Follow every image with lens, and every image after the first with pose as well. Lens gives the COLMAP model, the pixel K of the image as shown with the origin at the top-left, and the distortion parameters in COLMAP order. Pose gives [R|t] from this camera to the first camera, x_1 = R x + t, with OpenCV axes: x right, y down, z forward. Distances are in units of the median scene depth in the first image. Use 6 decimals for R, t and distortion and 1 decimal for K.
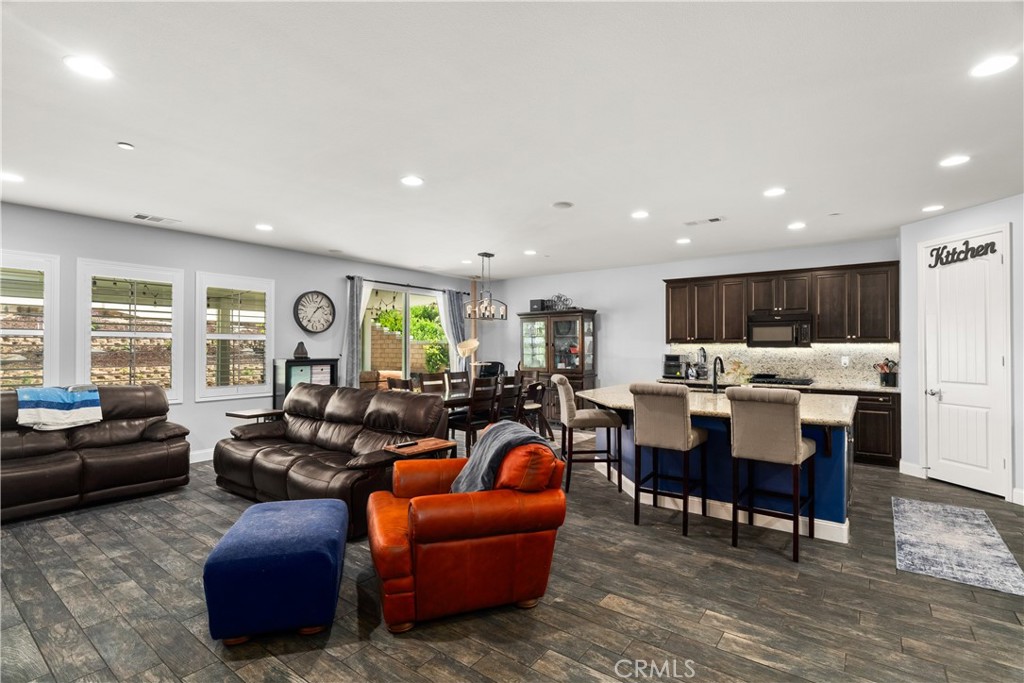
lens RADIAL K [[481.3, 0, 511.8], [0, 481.3, 344.0], [0, 0, 1]] dist [-0.003908, 0.001328]
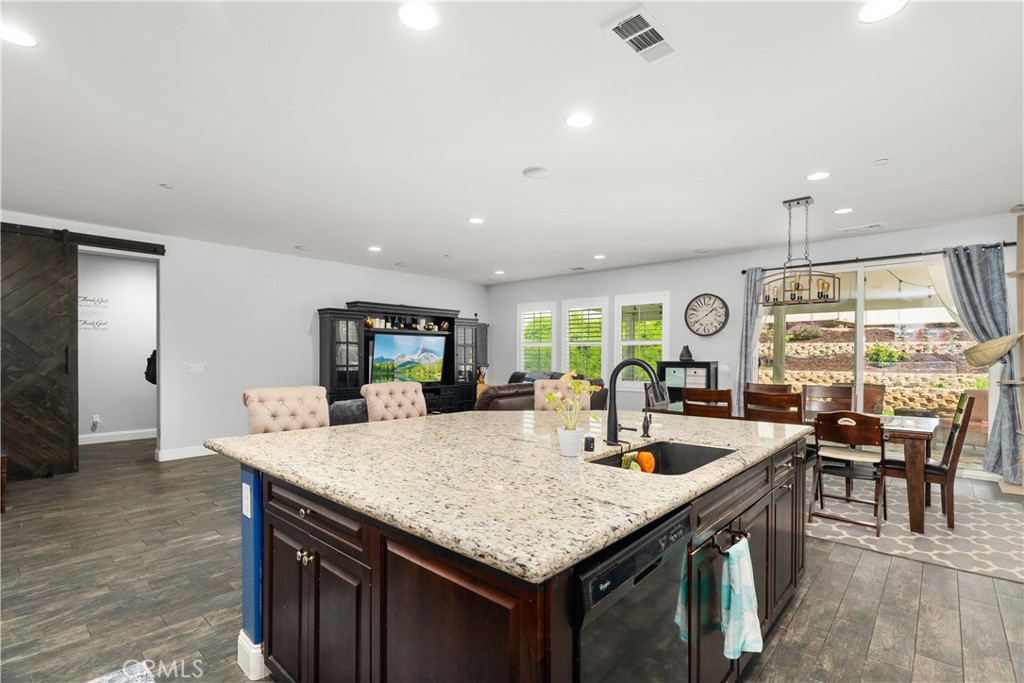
lens RADIAL K [[480.5, 0, 512.1], [0, 480.5, 357.2], [0, 0, 1]] dist [-0.002483, 0.000586]
pose [[-0.090929, 0.002109, -0.995855, 0.852801], [0.004038, 0.999990, 0.001750, 0.023980], [0.995849, -0.003862, -0.090937, 0.943683]]
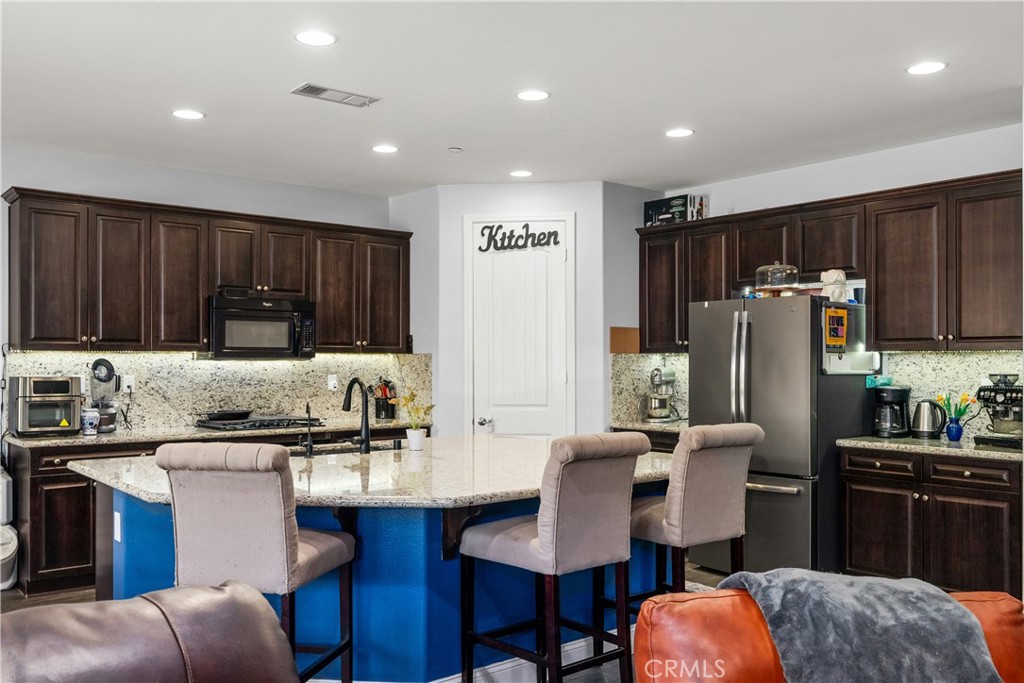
lens RADIAL K [[866.5, 0, 514.5], [0, 866.5, 359.2], [0, 0, 1]] dist [-0.012103, 0.021842]
pose [[0.230204, 0.001540, 0.973141, -0.402479], [-0.007272, 0.999974, 0.000138, 0.005575], [-0.973115, -0.007109, 0.230209, 0.644446]]
